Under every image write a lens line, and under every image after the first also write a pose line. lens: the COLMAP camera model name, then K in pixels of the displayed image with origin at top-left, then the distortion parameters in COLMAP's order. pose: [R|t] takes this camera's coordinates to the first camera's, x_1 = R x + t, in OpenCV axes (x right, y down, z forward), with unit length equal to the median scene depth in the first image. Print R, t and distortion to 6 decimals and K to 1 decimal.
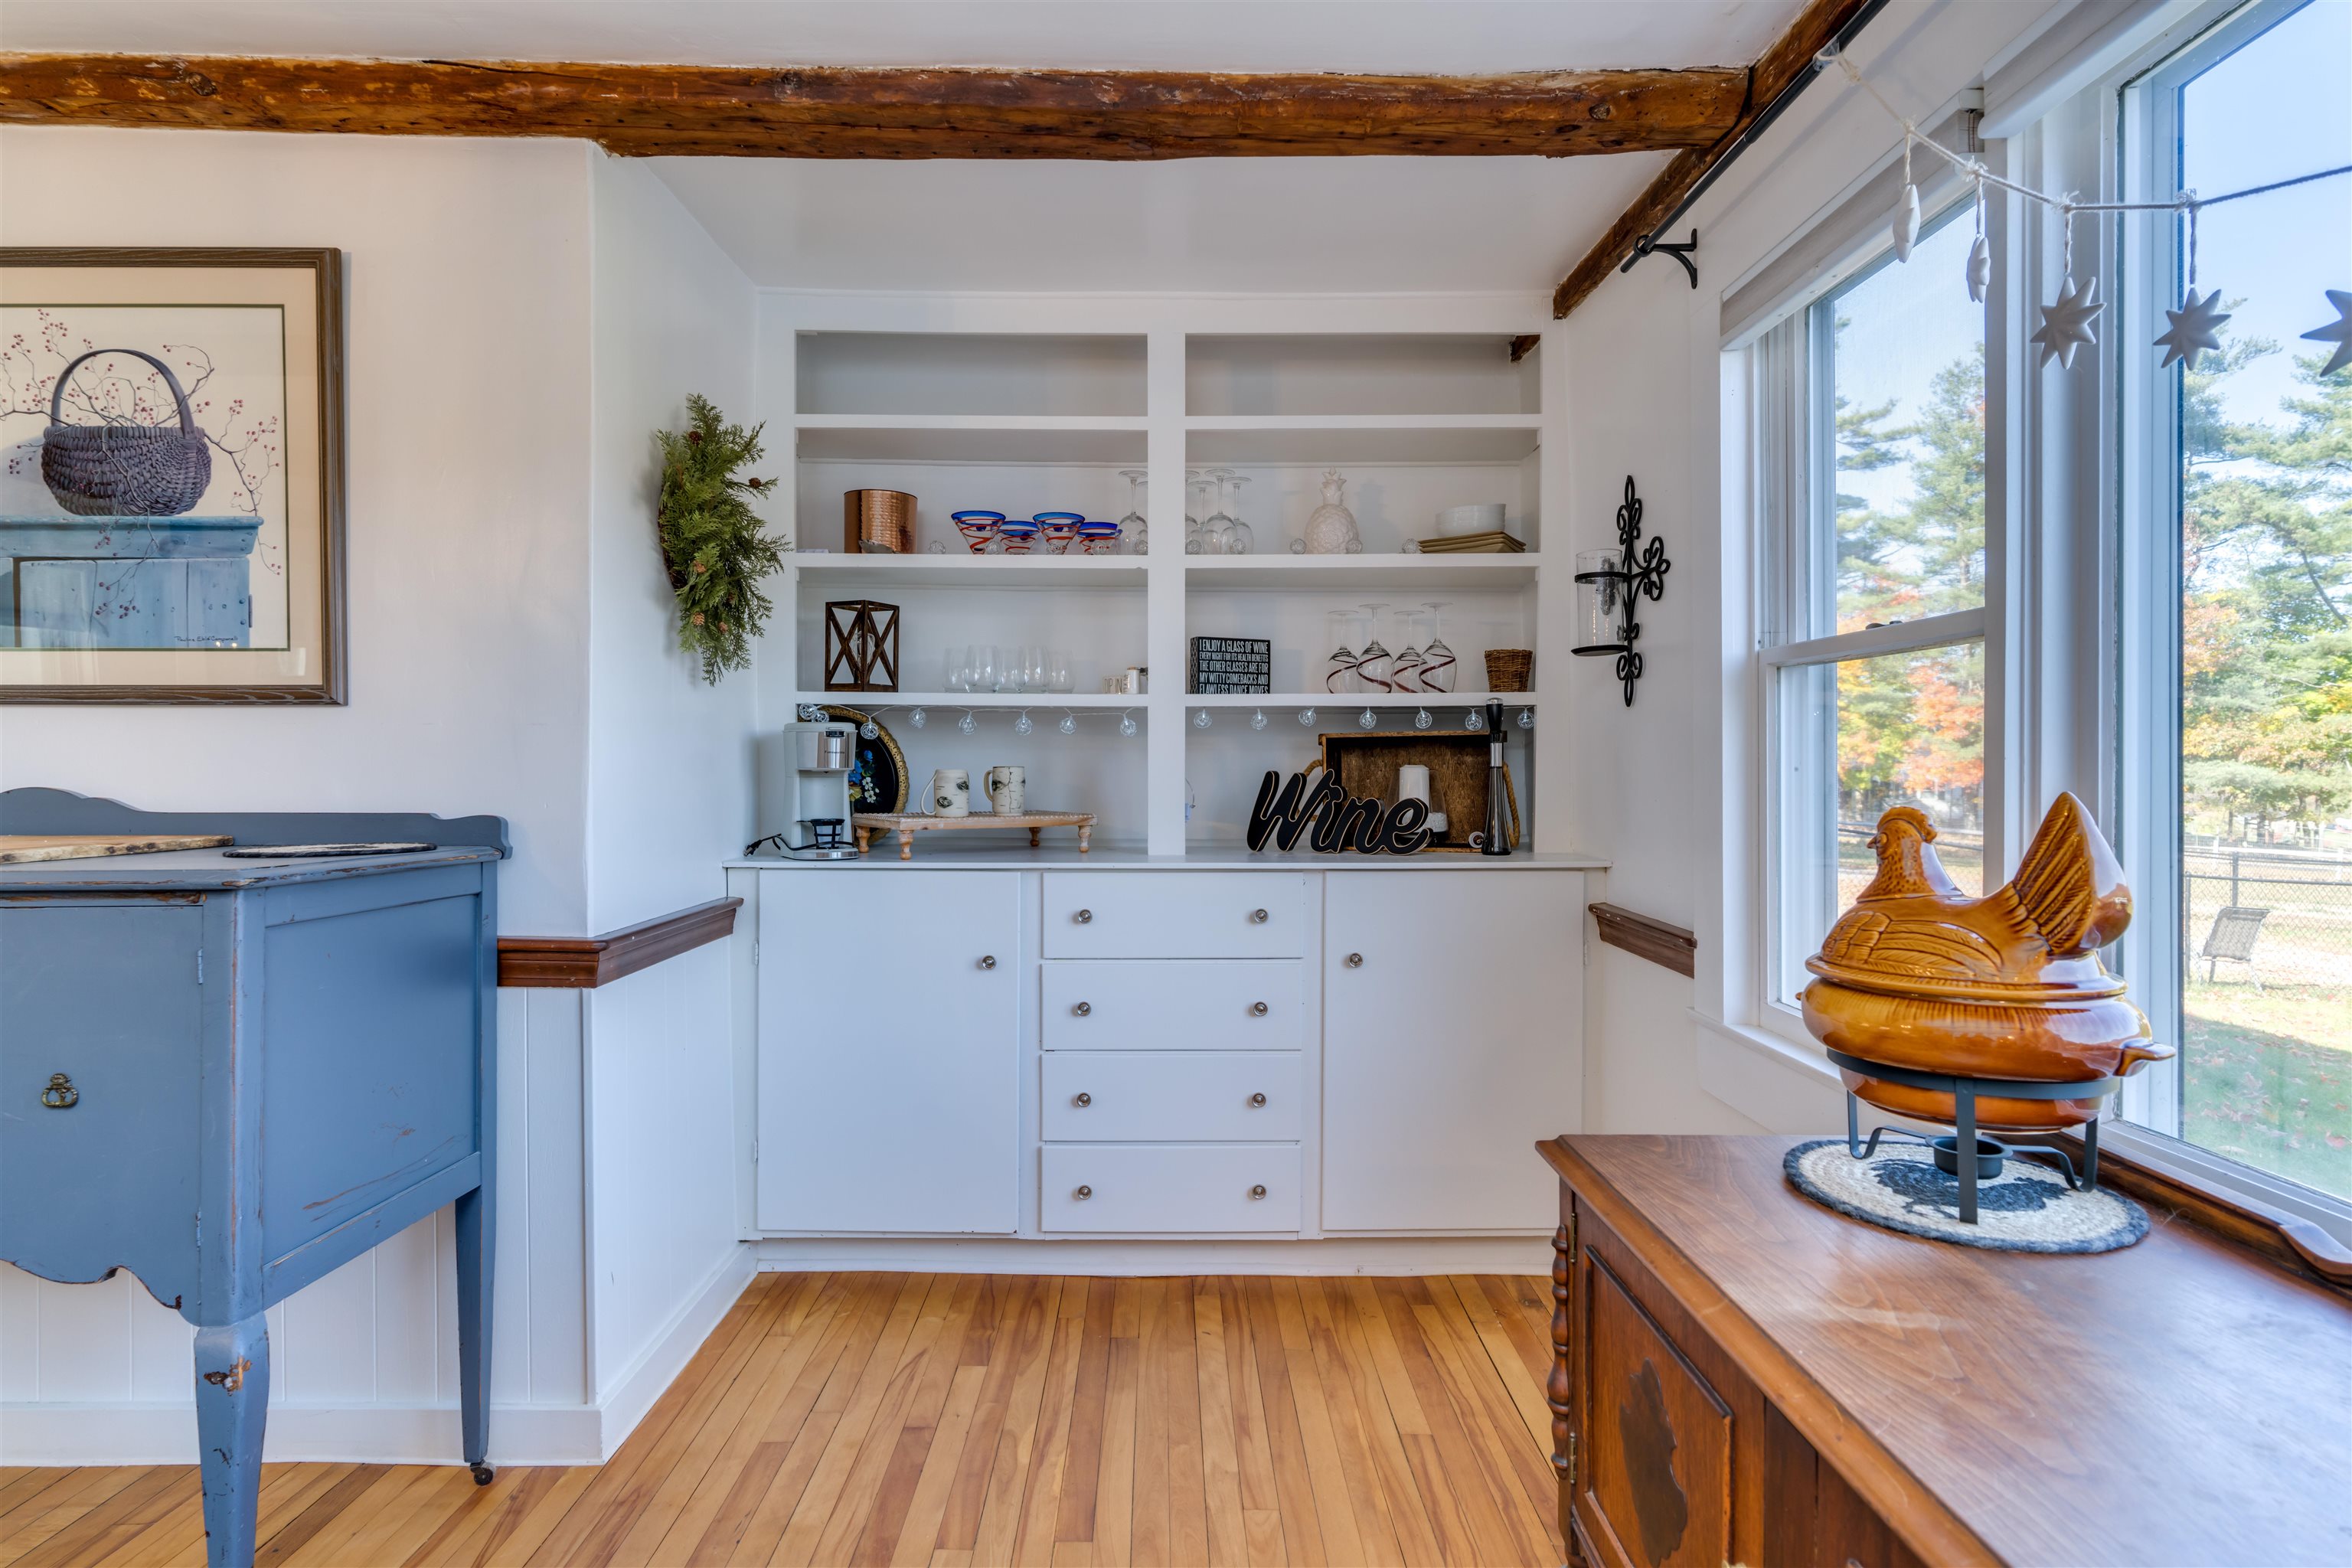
lens RADIAL K [[1210.1, 0, 1184.7], [0, 1210.1, 770.9], [0, 0, 1]] dist [-0.006590, 0.005543]
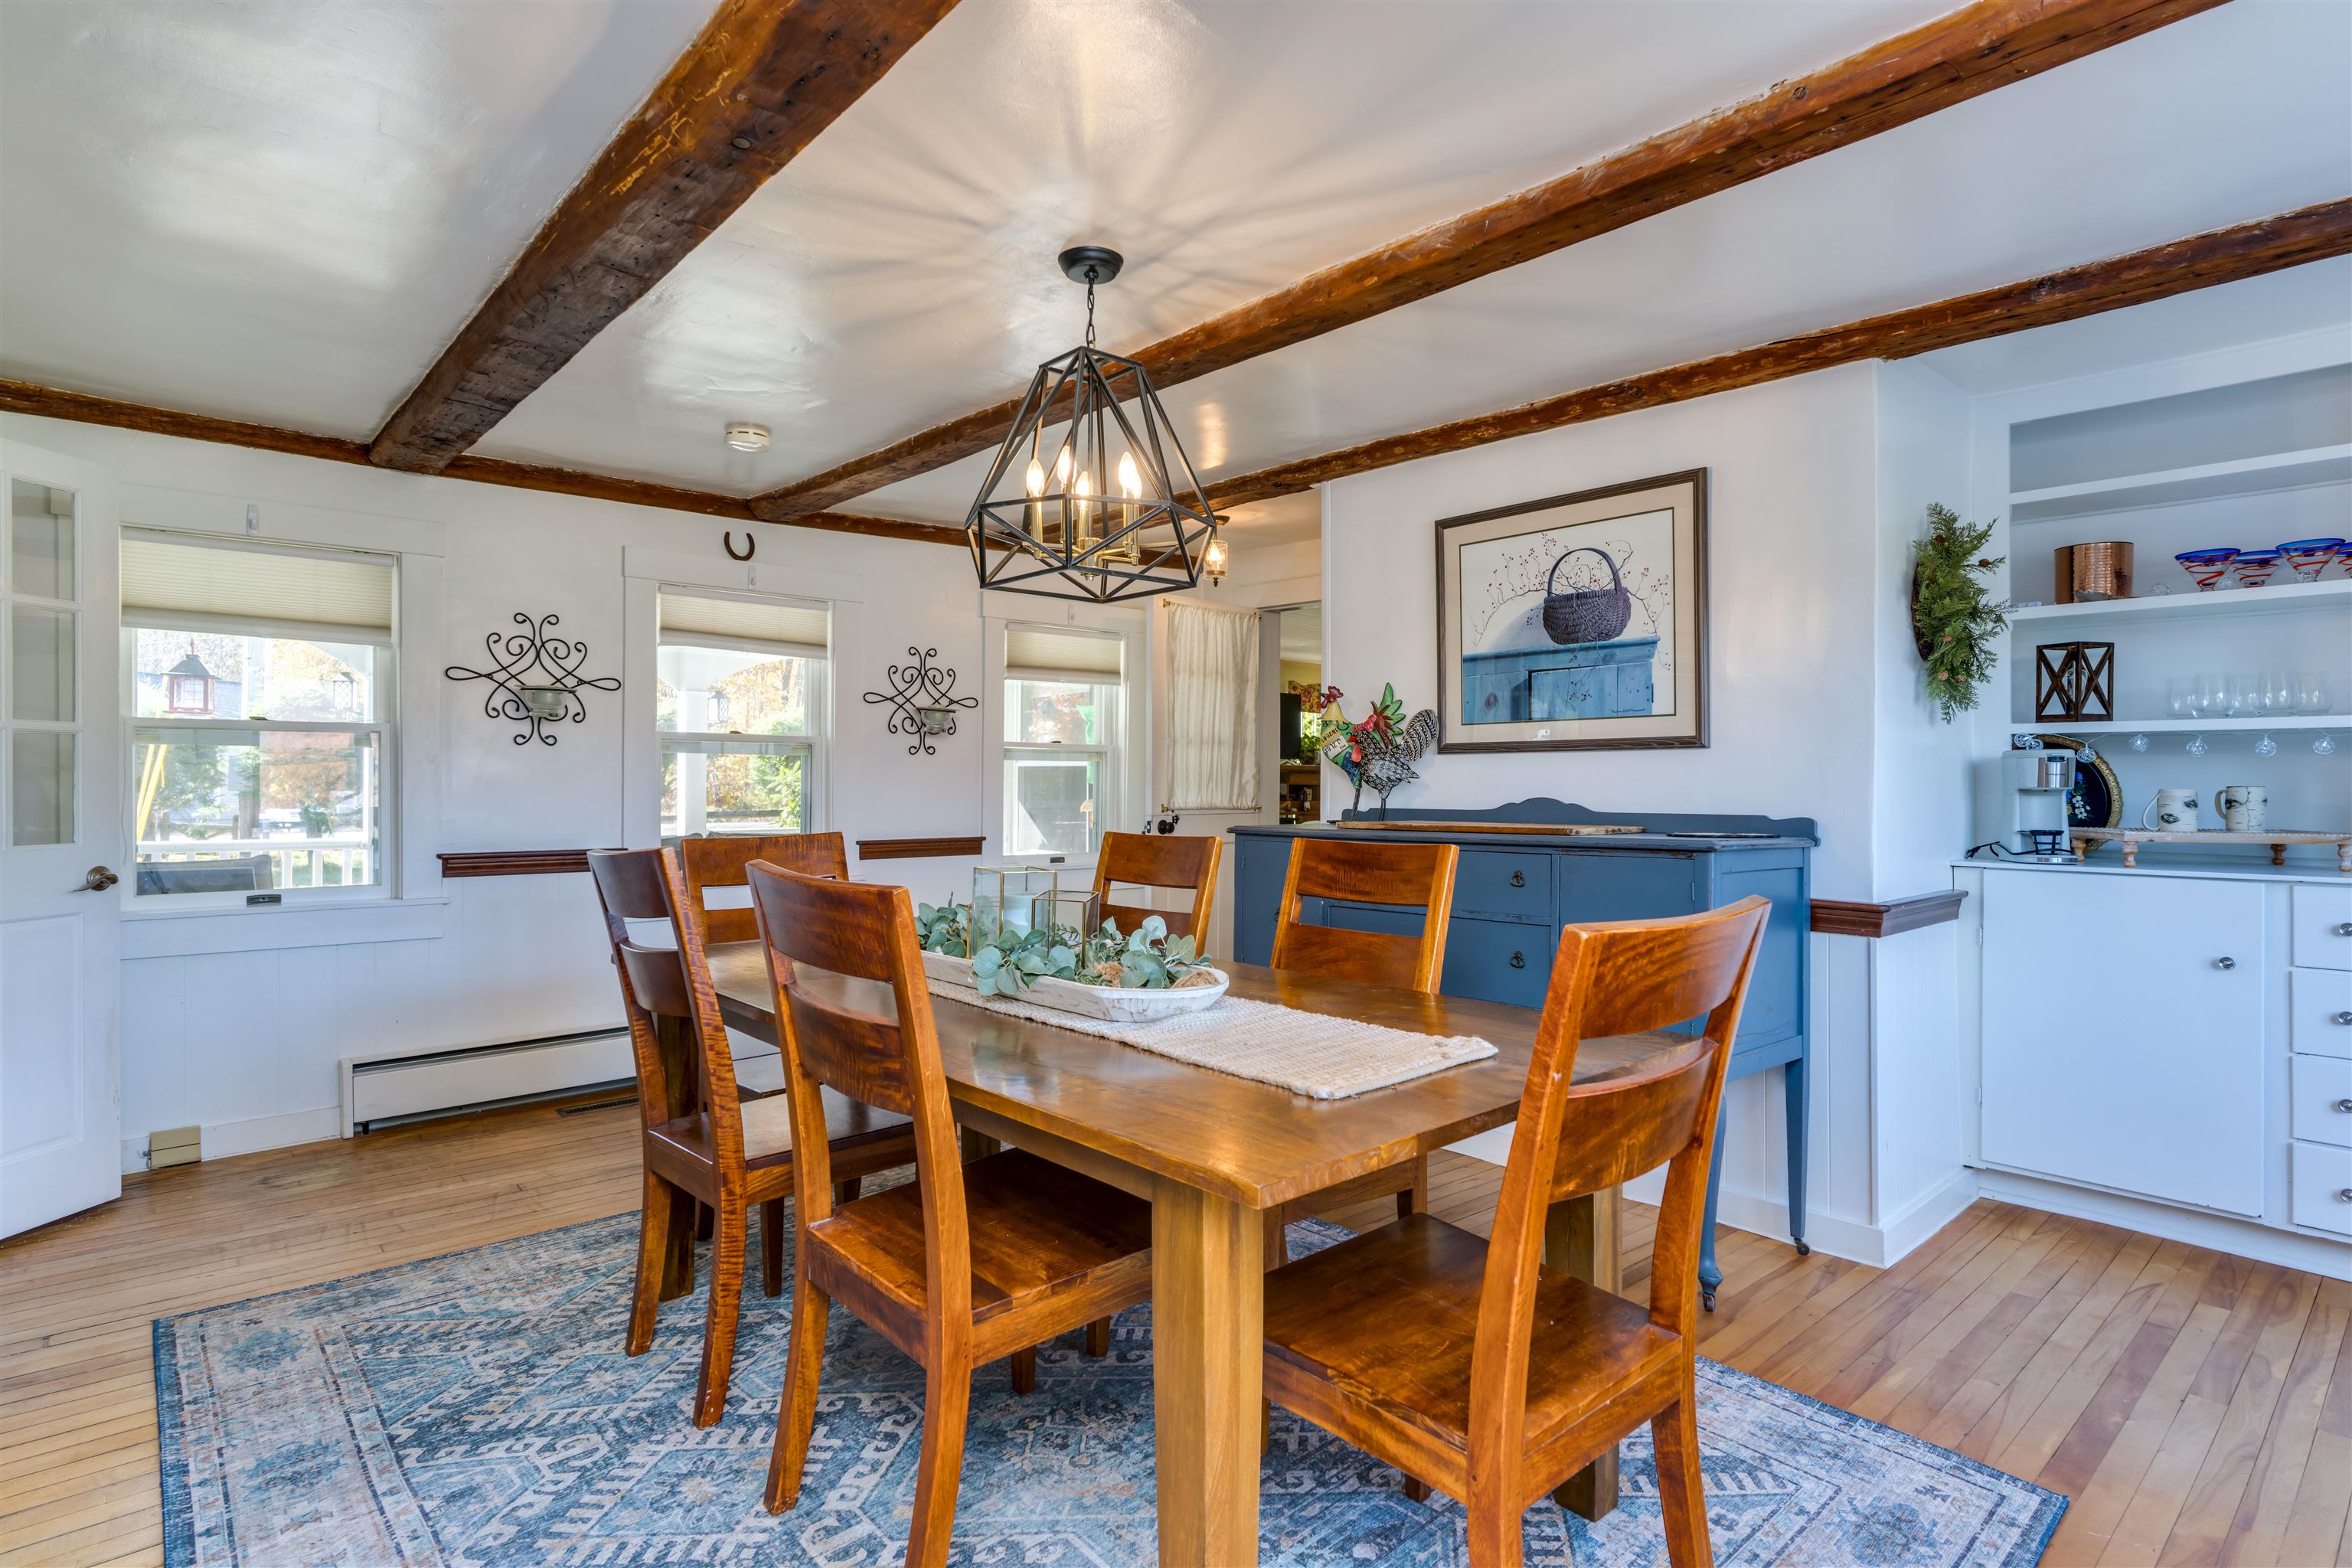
lens RADIAL K [[1210.1, 0, 1172.5], [0, 1210.1, 778.4], [0, 0, 1]] dist [-0.006590, 0.005543]
pose [[0.658086, -0.004725, -0.752928, 0.045726], [-0.004499, 0.999938, -0.010208, 0.006104], [0.752929, 0.010105, 0.658024, -0.574201]]
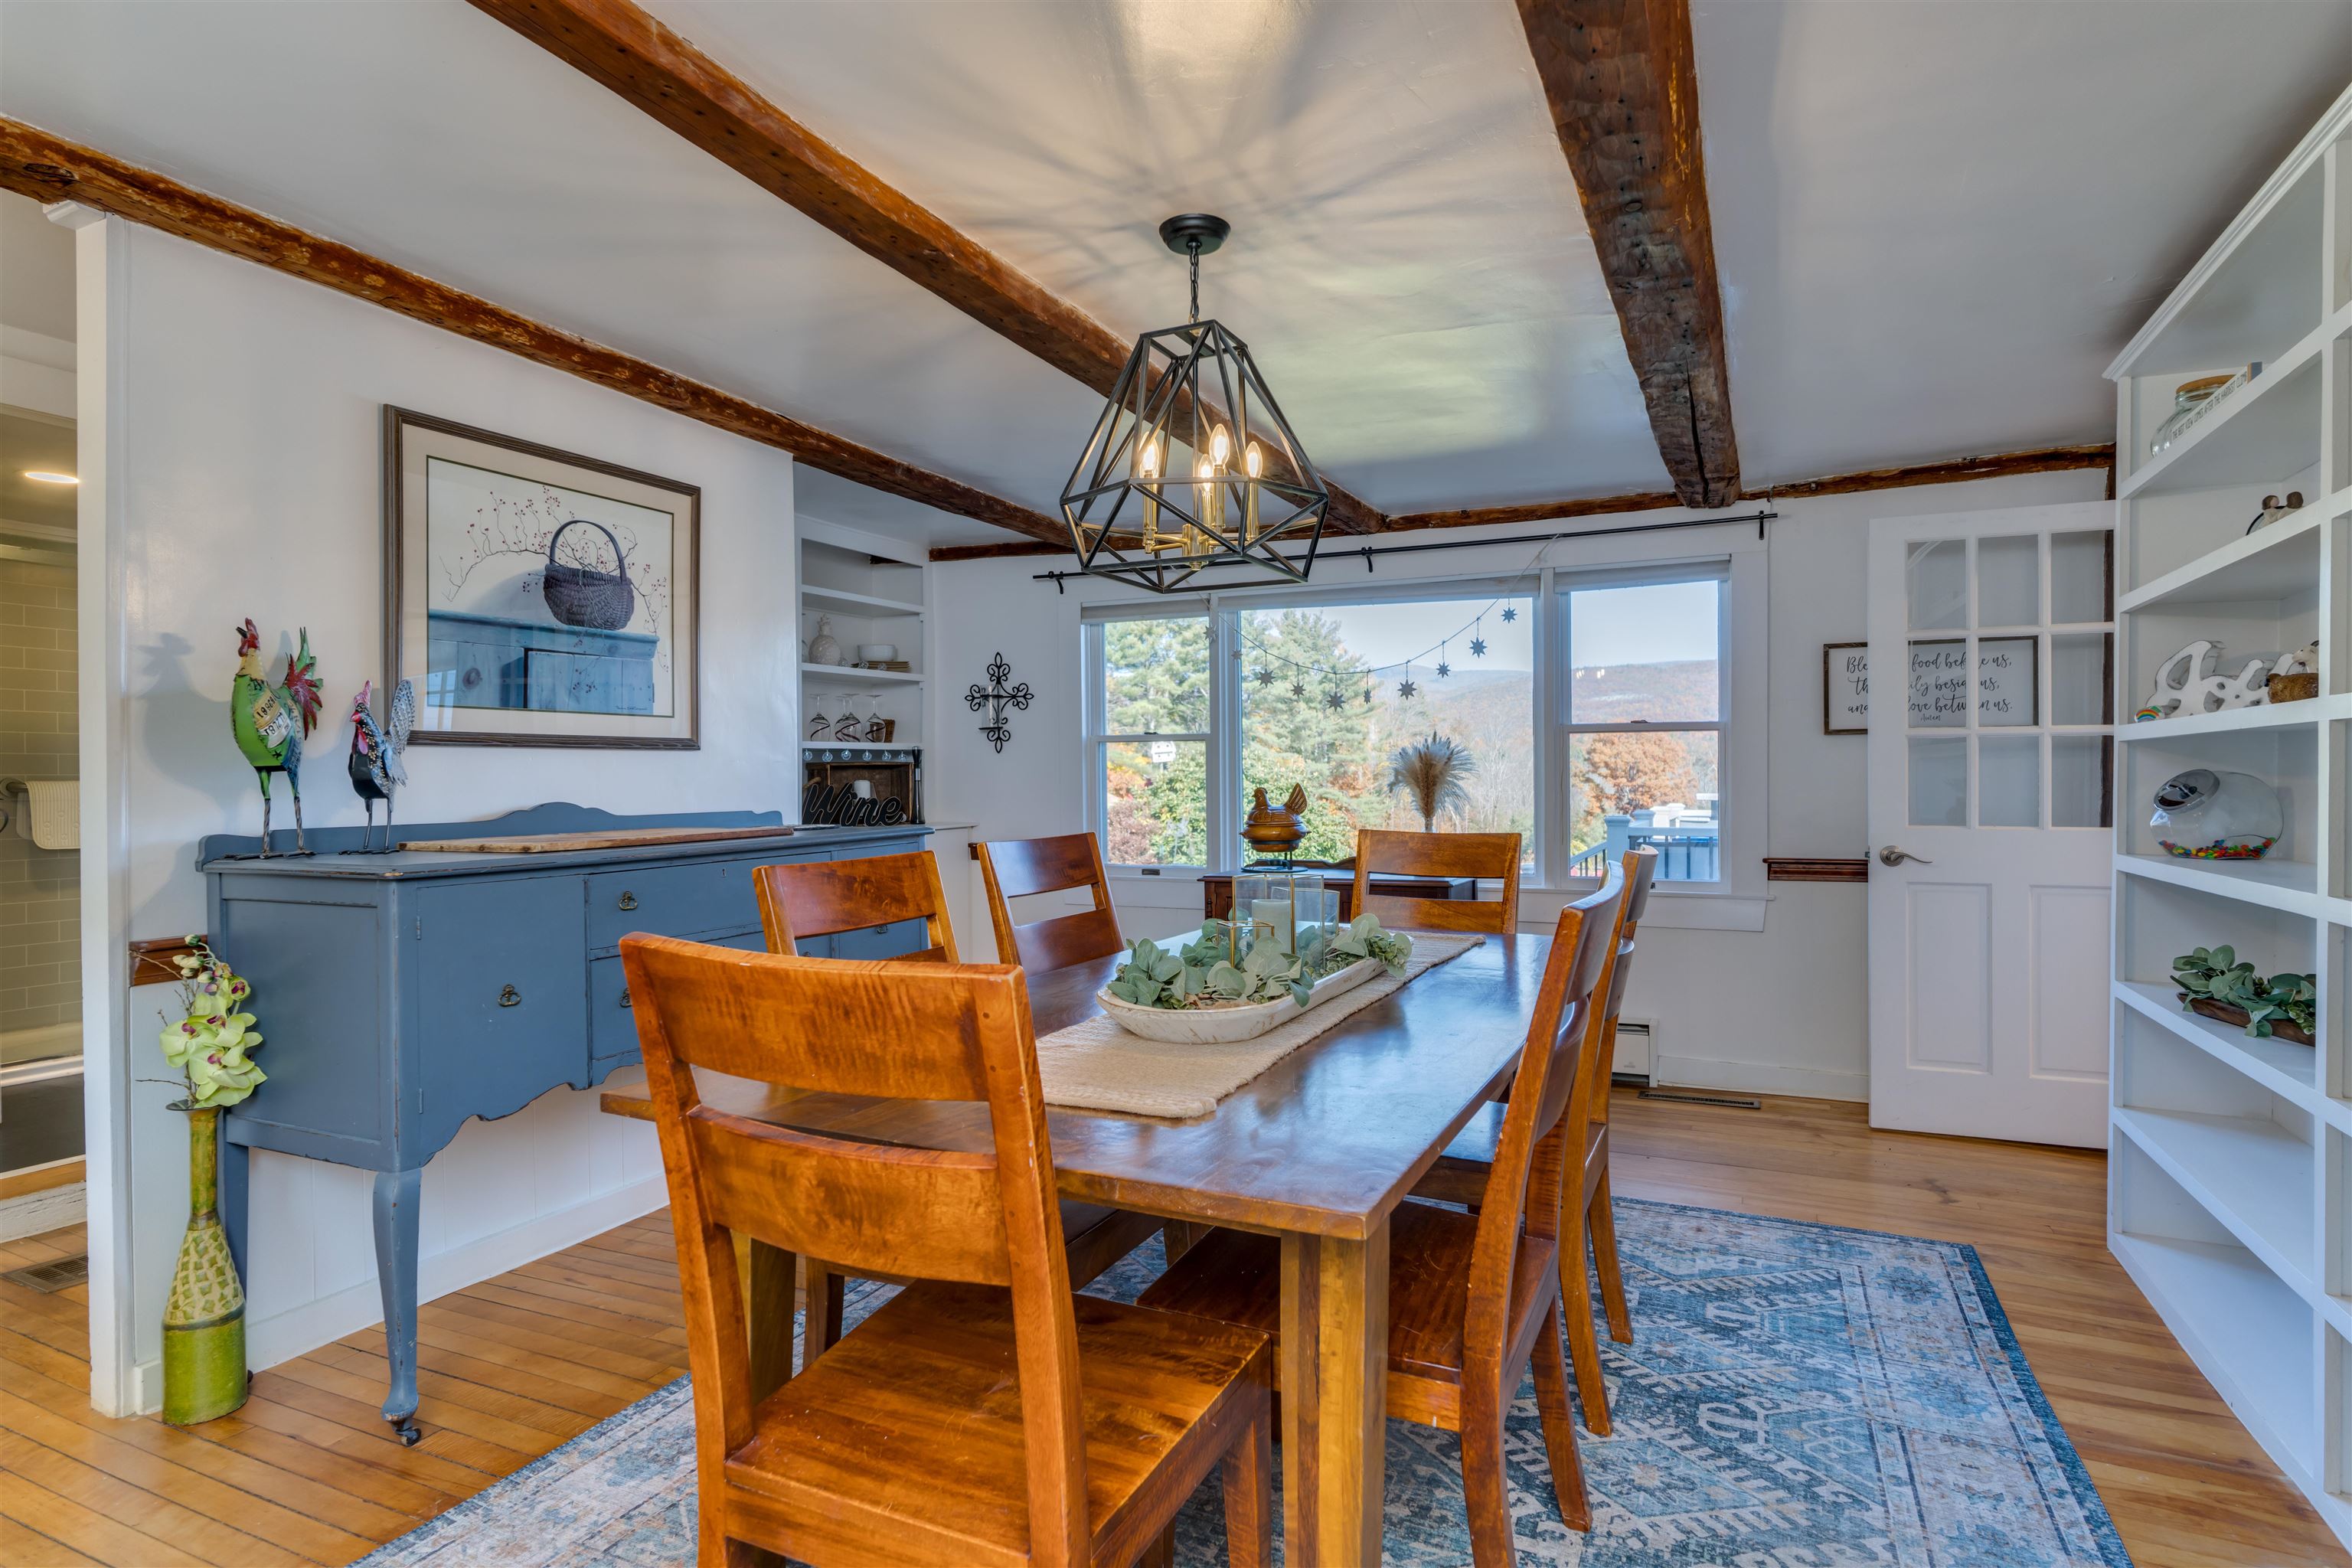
lens RADIAL K [[1210.1, 0, 1108.1], [0, 1210.1, 785.3], [0, 0, 1]] dist [-0.006590, 0.005543]
pose [[0.471602, -0.012638, 0.881721, -1.862402], [0.011246, 0.999902, 0.008317, -0.011111], [-0.881740, 0.005994, 0.471698, -0.319522]]
